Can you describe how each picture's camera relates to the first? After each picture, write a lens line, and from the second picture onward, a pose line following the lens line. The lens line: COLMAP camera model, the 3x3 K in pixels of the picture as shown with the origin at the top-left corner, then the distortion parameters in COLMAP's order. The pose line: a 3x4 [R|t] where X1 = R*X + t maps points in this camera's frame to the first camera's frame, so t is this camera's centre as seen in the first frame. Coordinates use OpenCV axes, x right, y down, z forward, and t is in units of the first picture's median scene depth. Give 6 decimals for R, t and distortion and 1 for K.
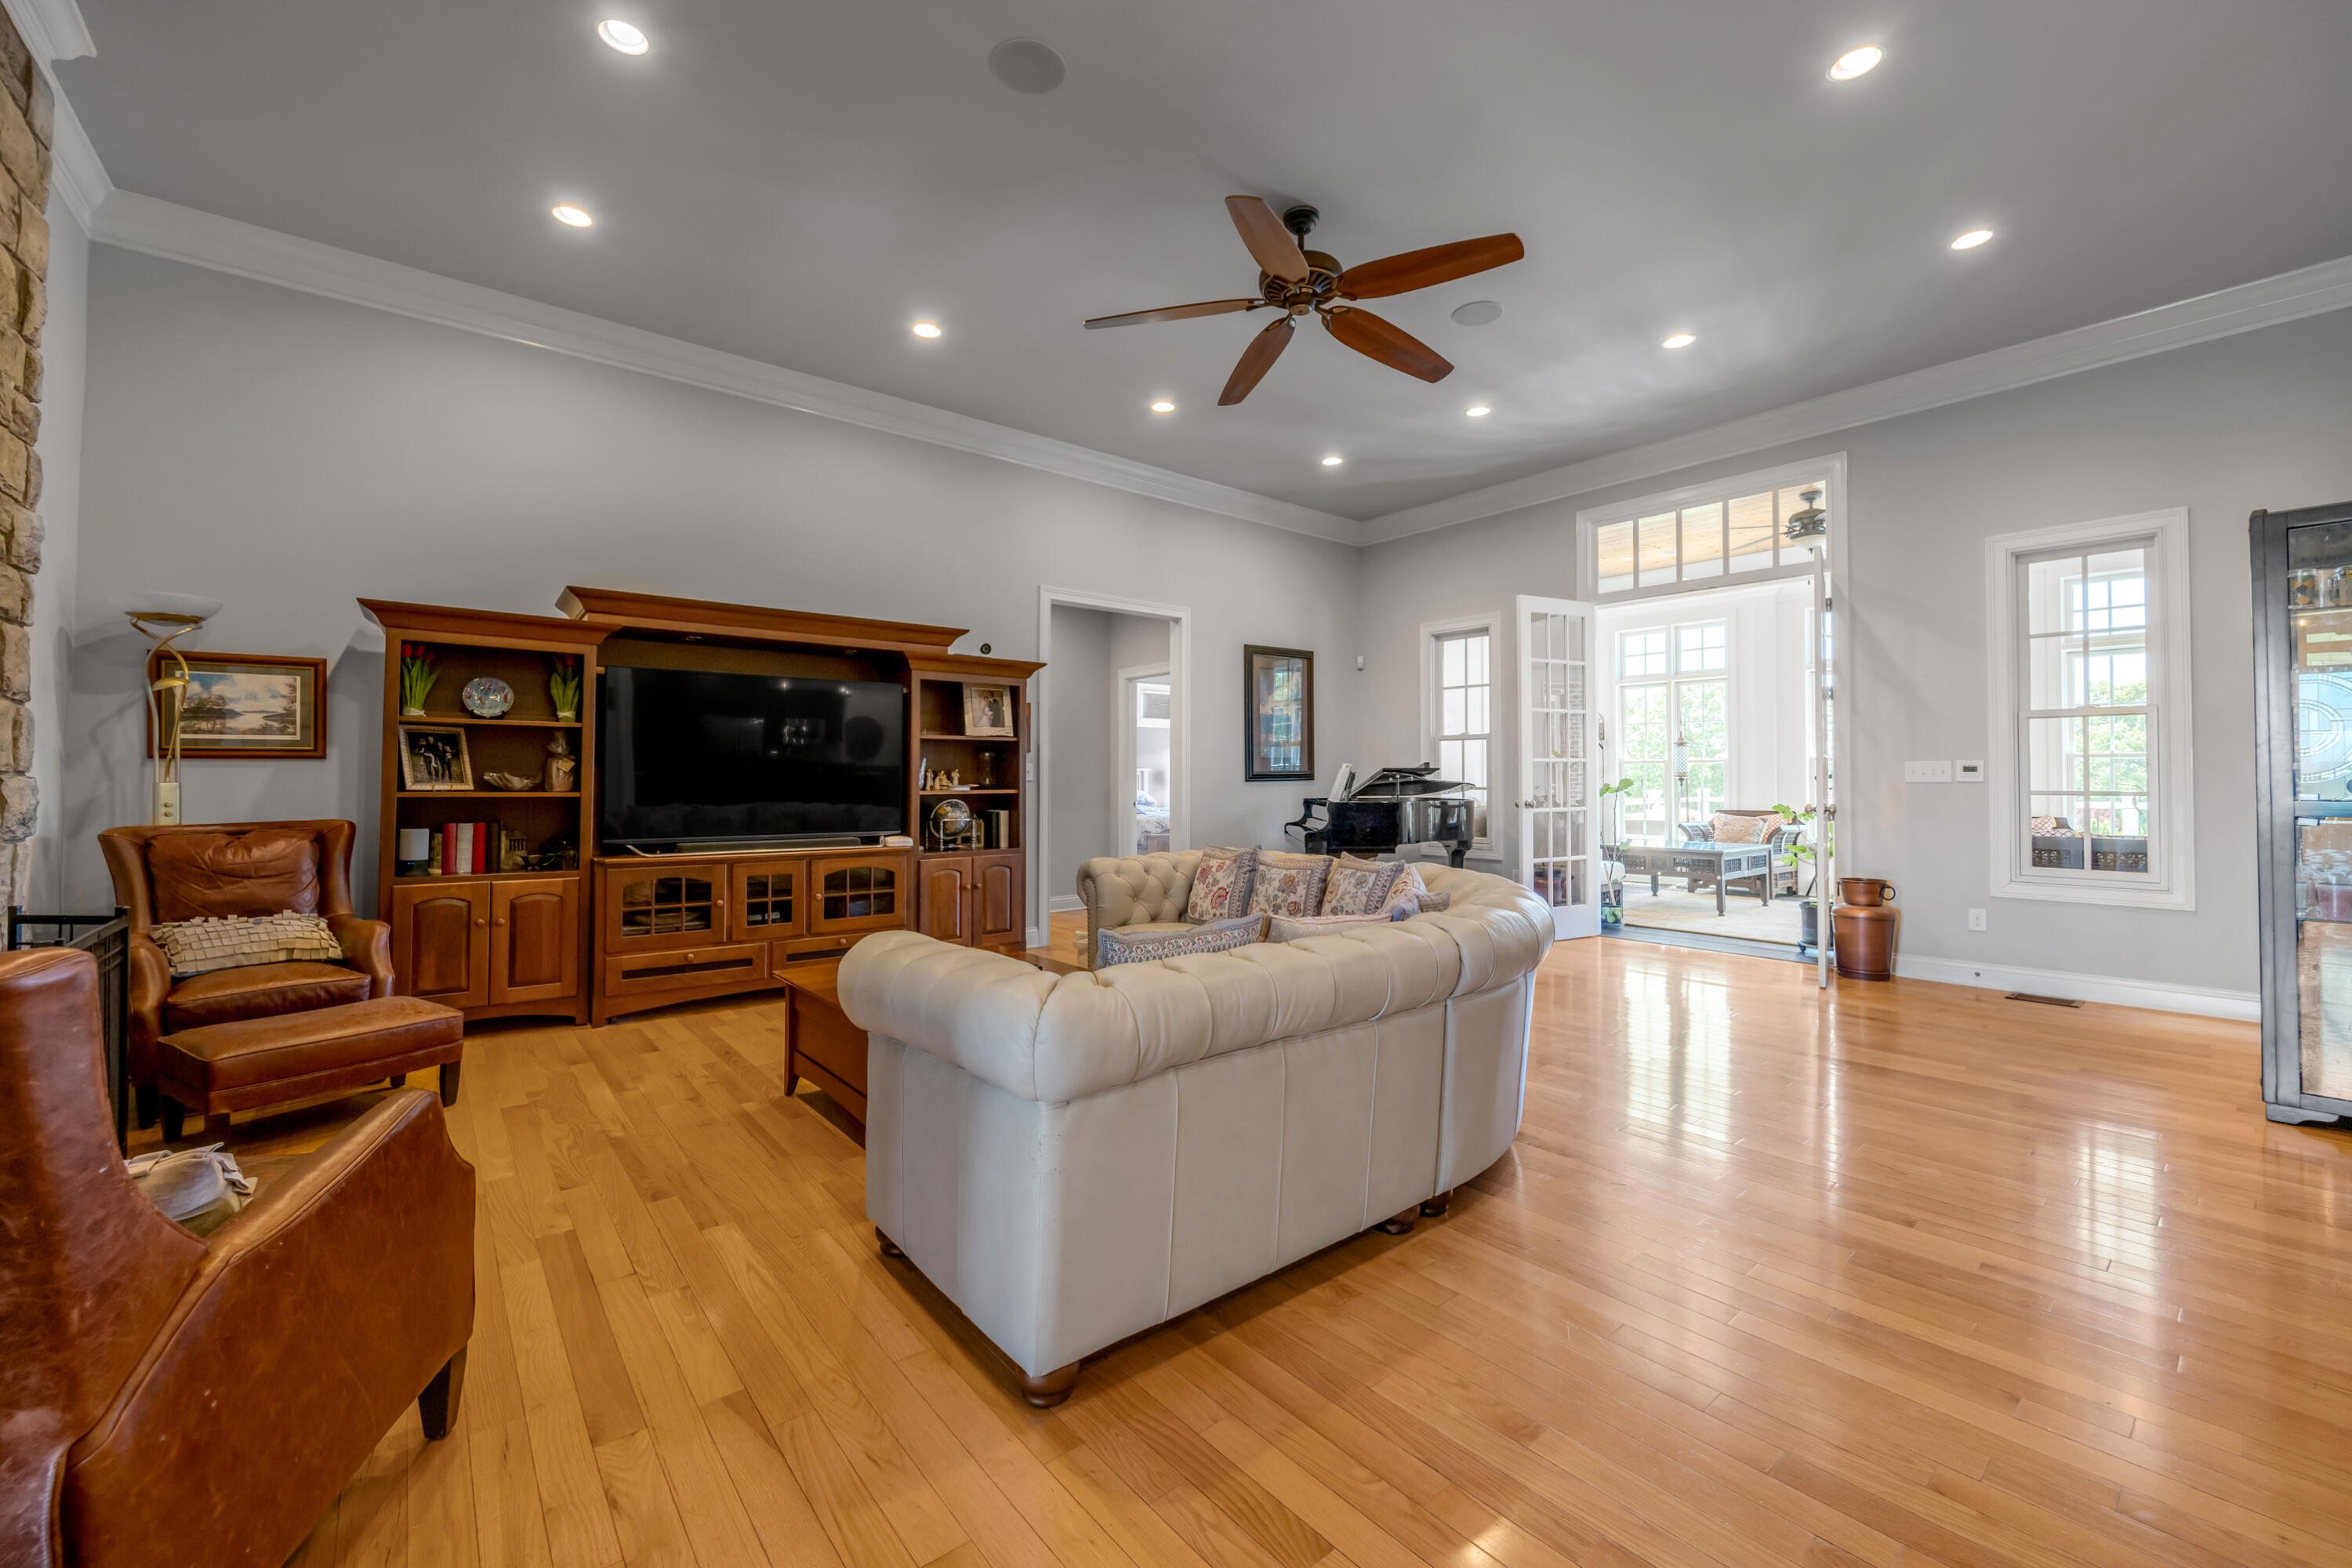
lens RADIAL K [[935.9, 0, 1176.4], [0, 935.9, 753.9], [0, 0, 1]] dist [-0.000550, -0.000049]
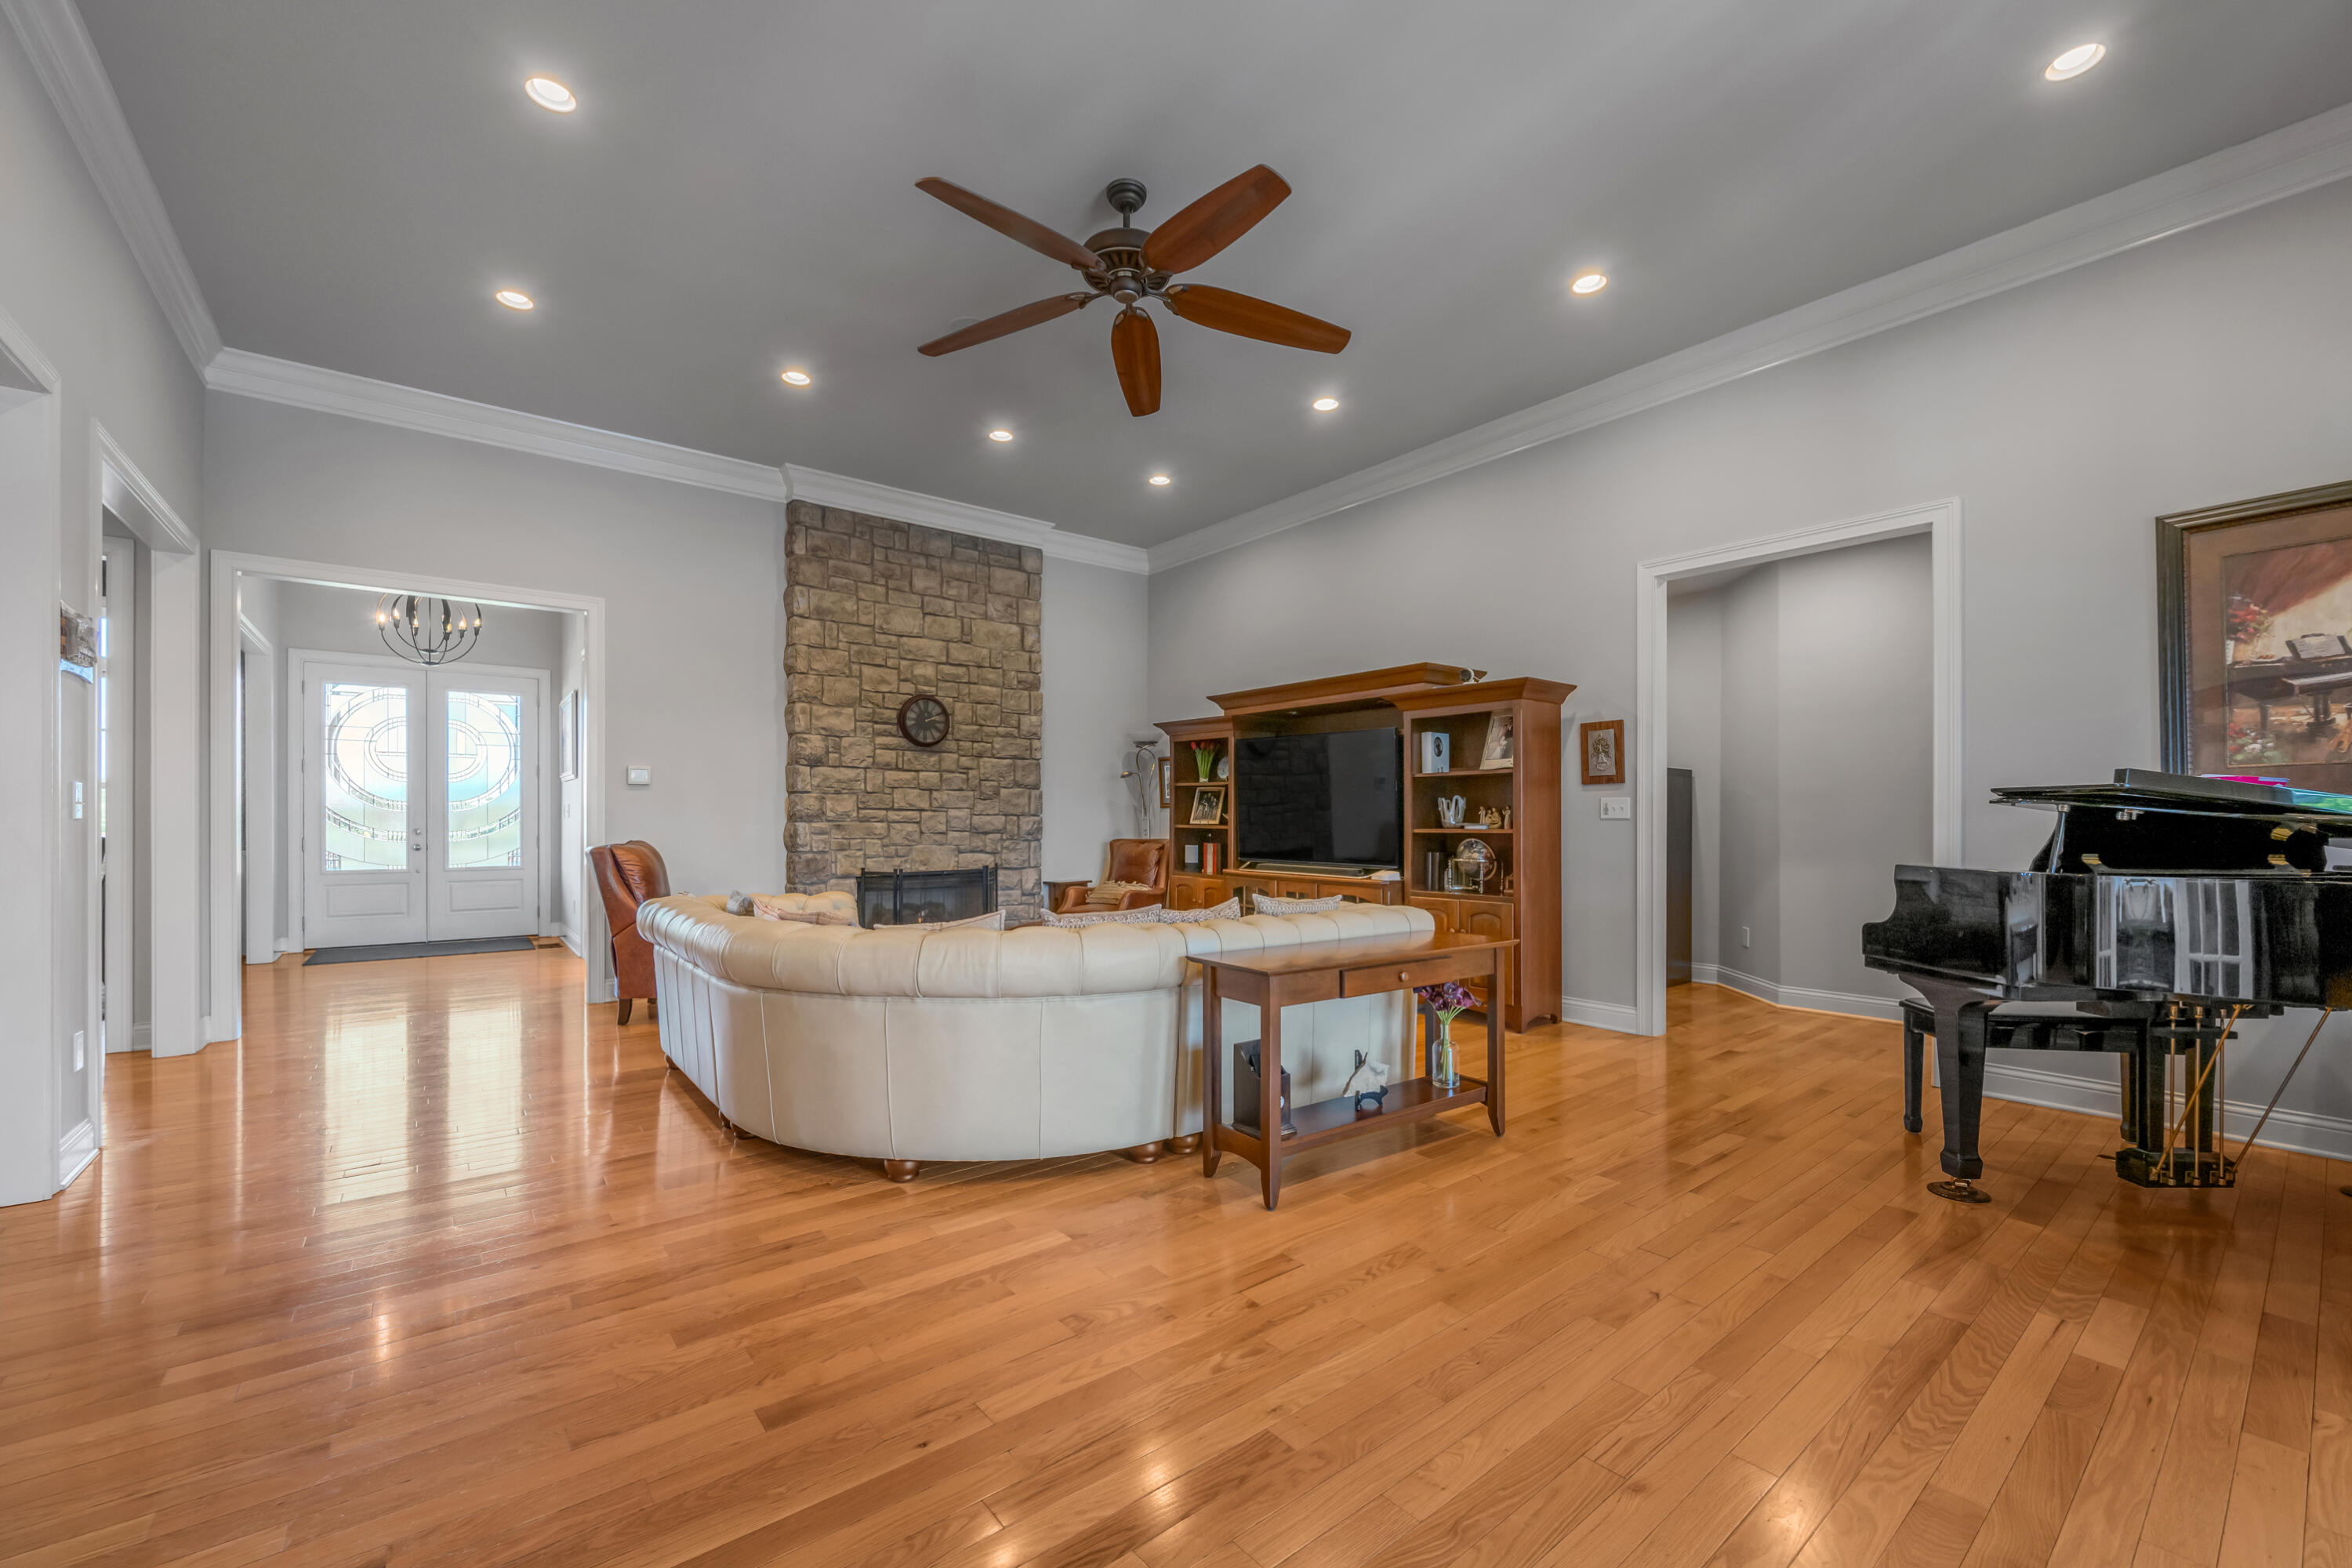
lens RADIAL K [[944.2, 0, 1186.2], [0, 944.2, 800.5], [0, 0, 1]] dist [-0.001295, -0.000158]
pose [[-0.009387, -0.023608, -0.999677, 0.932107], [0.023816, 0.999432, -0.023826, 0.035664], [0.999672, -0.024032, -0.008819, 0.952230]]
